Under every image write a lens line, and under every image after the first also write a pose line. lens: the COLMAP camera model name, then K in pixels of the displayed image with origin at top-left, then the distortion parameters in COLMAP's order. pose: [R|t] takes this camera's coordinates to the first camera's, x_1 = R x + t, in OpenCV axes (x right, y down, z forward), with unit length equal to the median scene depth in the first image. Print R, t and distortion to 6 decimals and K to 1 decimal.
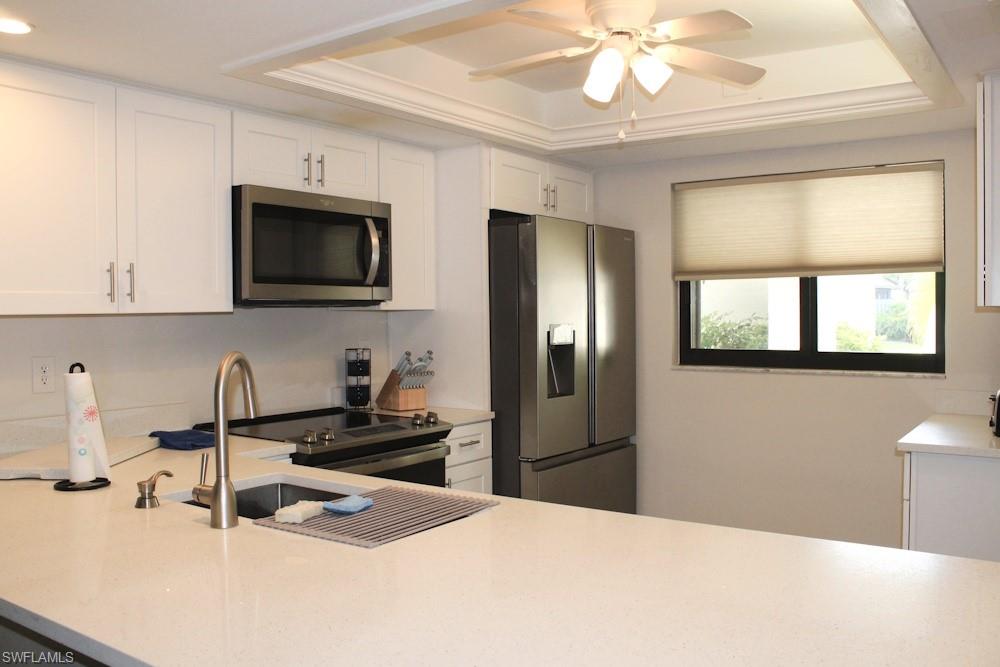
lens RADIAL K [[837.4, 0, 500.0], [0, 837.4, 333.5], [0, 0, 1]] dist [-0.180836, 0.177018]
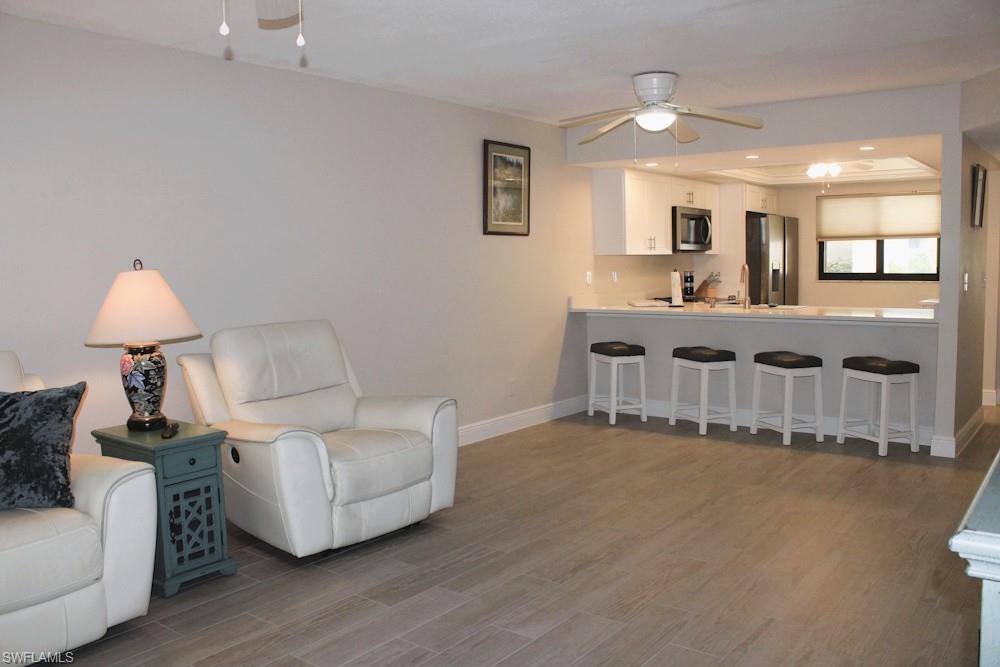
lens RADIAL K [[837.4, 0, 500.0], [0, 837.4, 333.5], [0, 0, 1]] dist [-0.180836, 0.177018]
pose [[0.999452, -0.003456, -0.032918, -0.640445], [0.005420, 0.998198, 0.059762, 0.052855], [0.032652, -0.059908, 0.997670, -1.367334]]
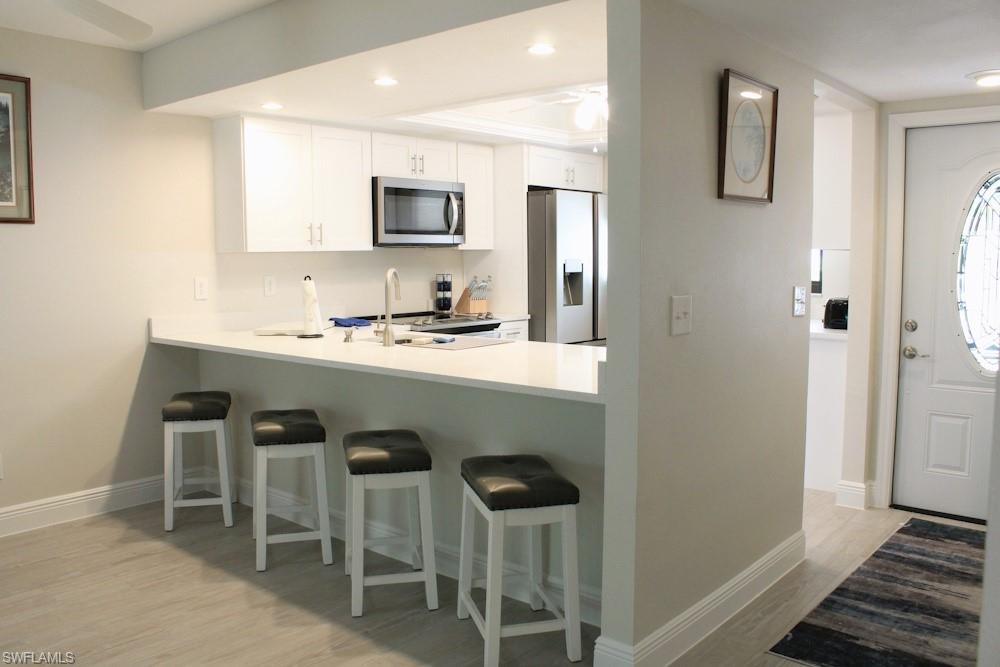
lens RADIAL K [[837.4, 0, 500.0], [0, 837.4, 333.5], [0, 0, 1]] dist [-0.180836, 0.177018]
pose [[0.995959, 0.011581, -0.089064, 0.078819], [-0.005277, 0.997484, 0.070690, 0.018228], [0.089658, -0.069934, 0.993514, -0.580829]]
